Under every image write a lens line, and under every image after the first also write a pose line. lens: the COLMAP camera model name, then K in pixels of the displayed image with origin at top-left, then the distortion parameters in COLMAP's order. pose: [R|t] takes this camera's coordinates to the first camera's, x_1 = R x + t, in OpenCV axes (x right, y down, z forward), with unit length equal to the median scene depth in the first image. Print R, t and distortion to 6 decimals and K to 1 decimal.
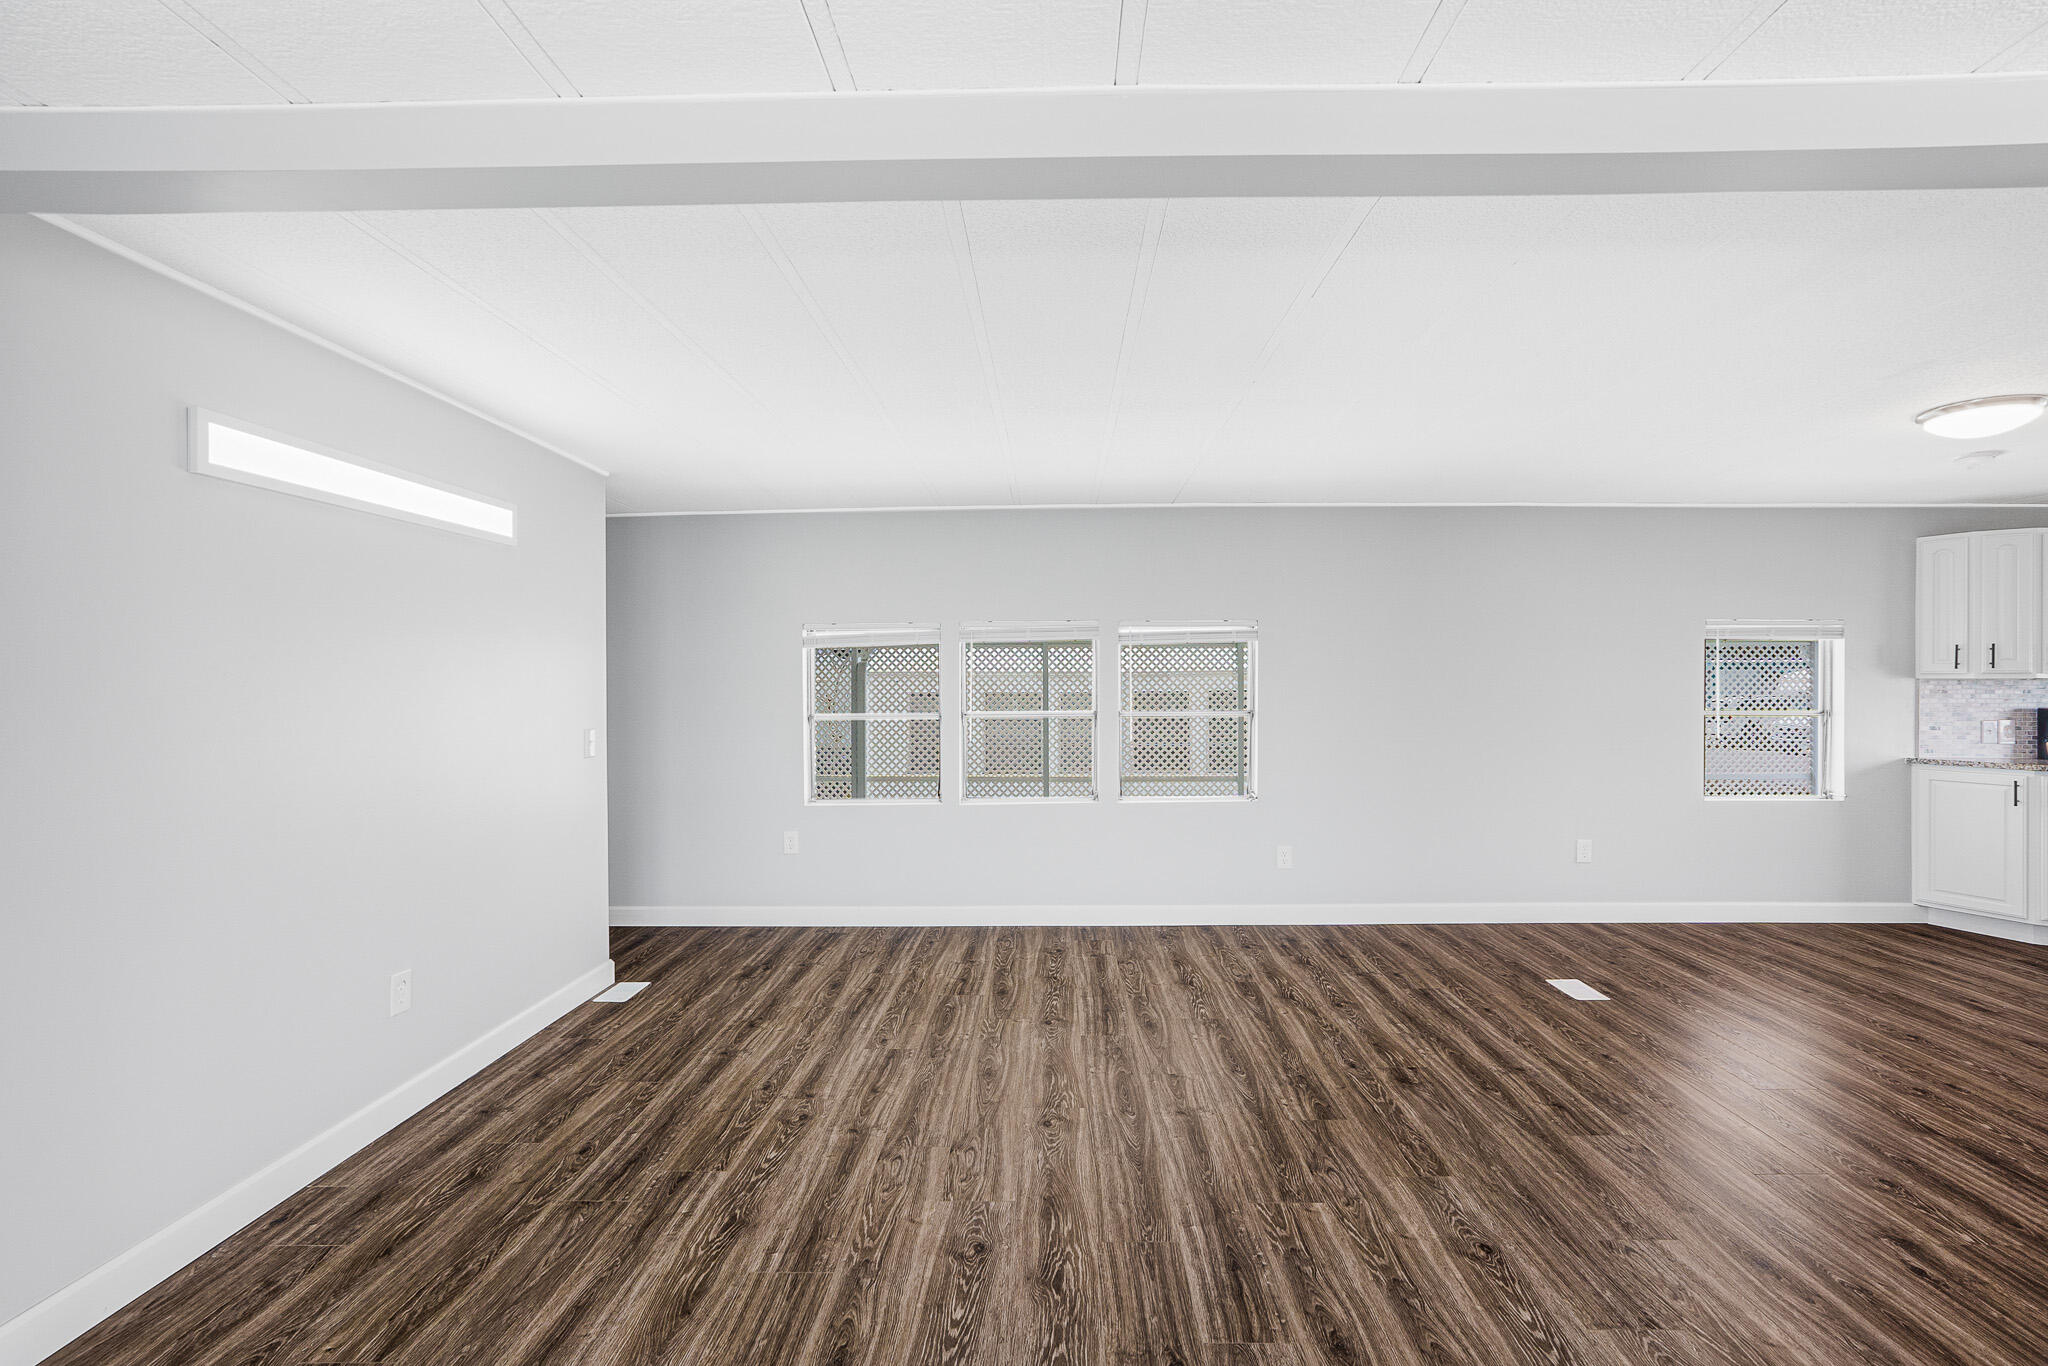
lens RADIAL K [[881.9, 0, 1040.1], [0, 881.9, 690.0], [0, 0, 1]] dist [-0.039310, 0.016570]
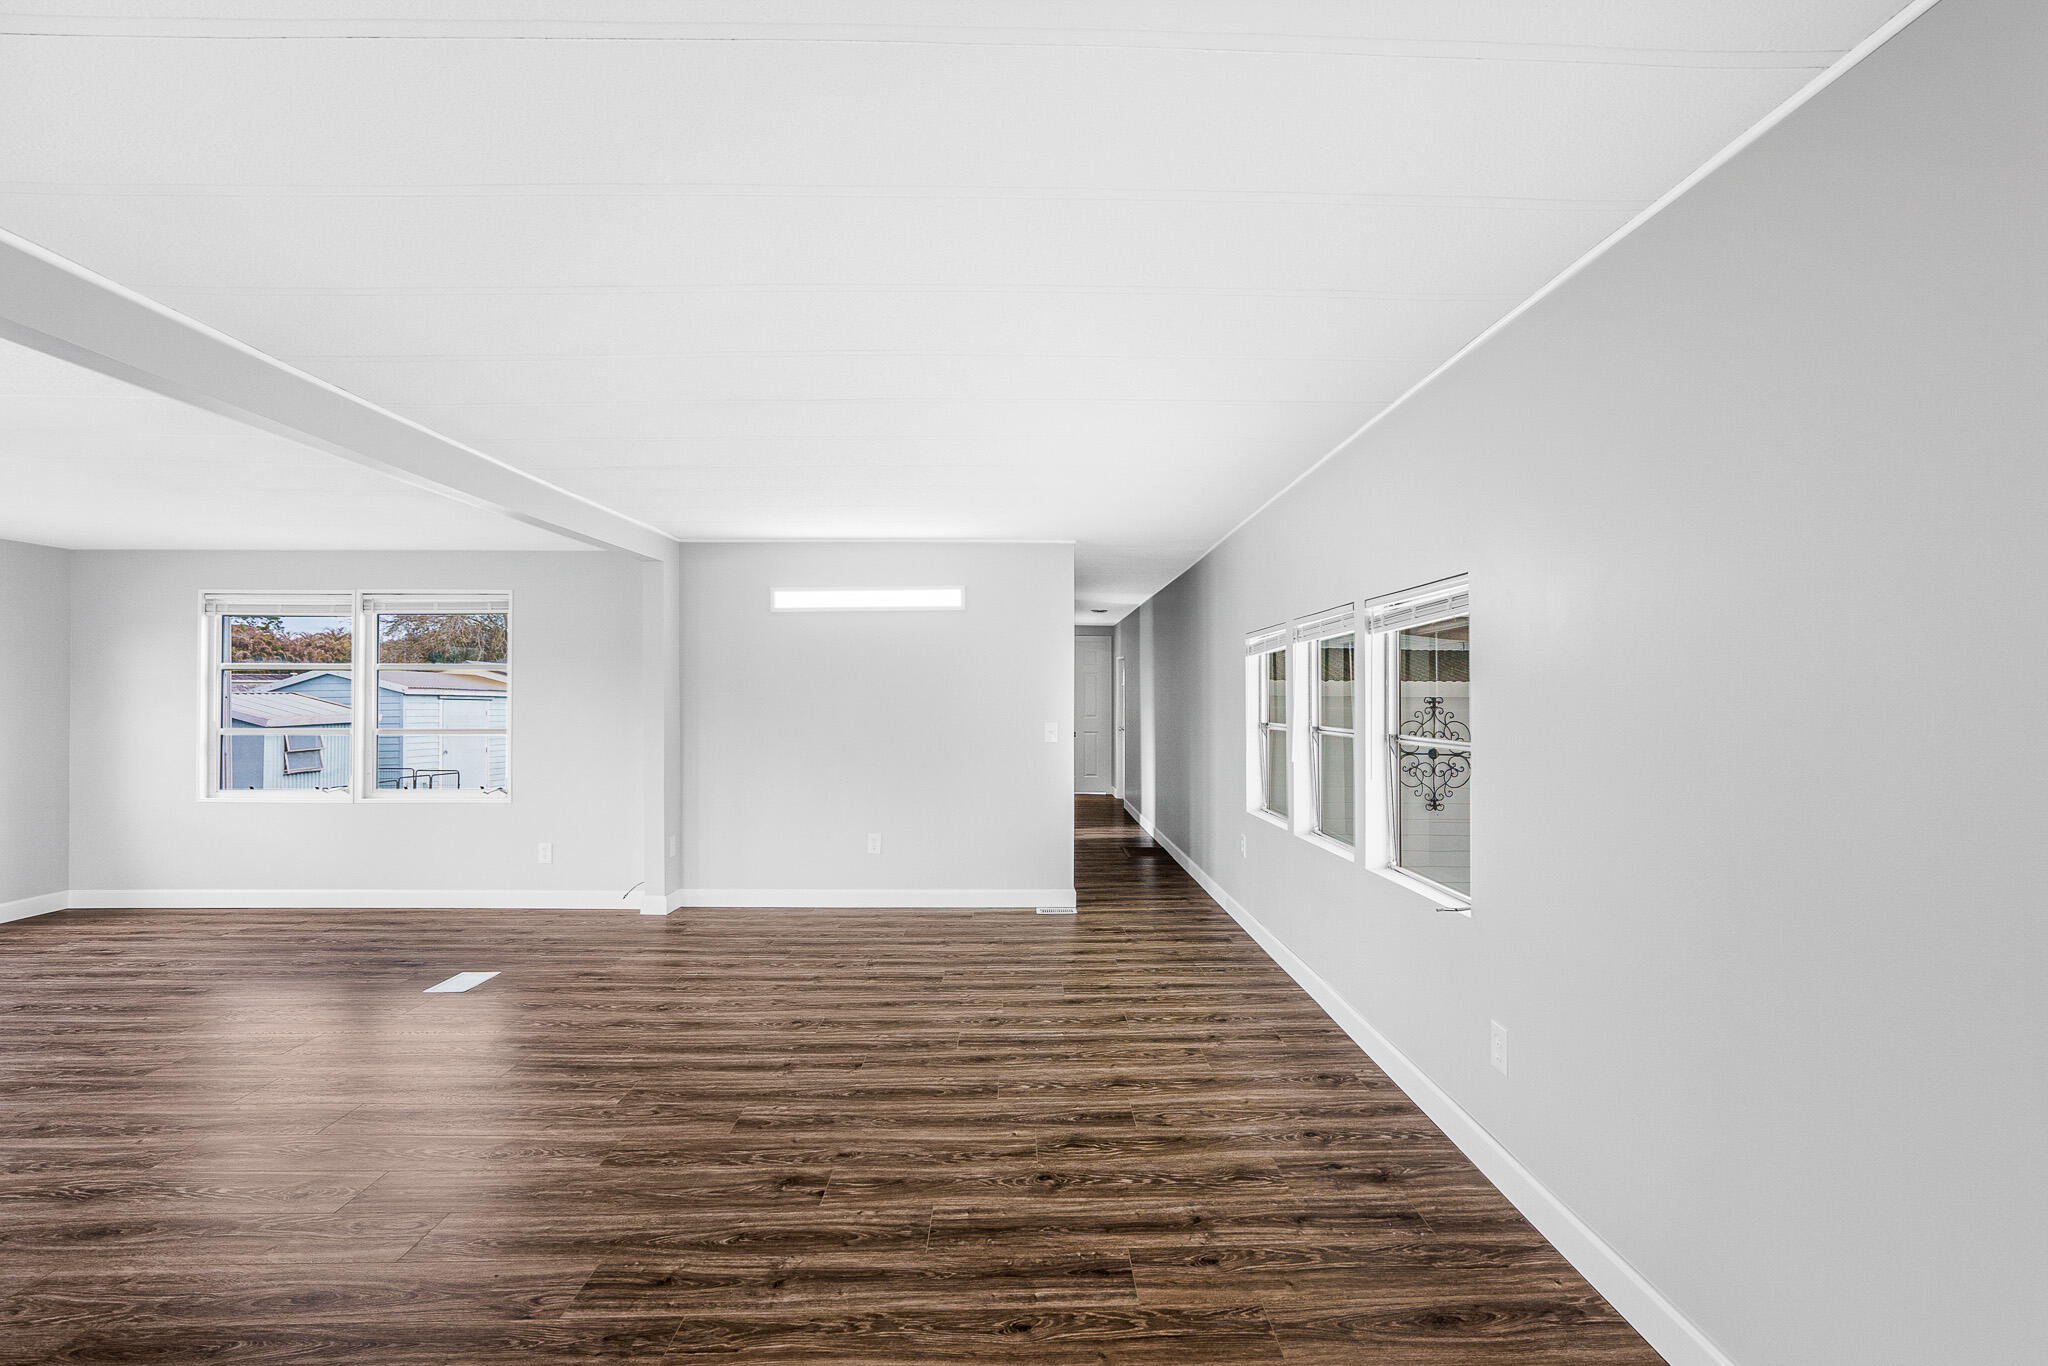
lens RADIAL K [[885.2, 0, 1034.4], [0, 885.2, 685.0], [0, 0, 1]] dist [-0.038289, 0.015769]
pose [[0.042421, -0.007056, -0.999075, 1.094842], [-0.006603, 0.999951, -0.007343, -0.008270], [0.999078, 0.006909, 0.042372, 1.045427]]
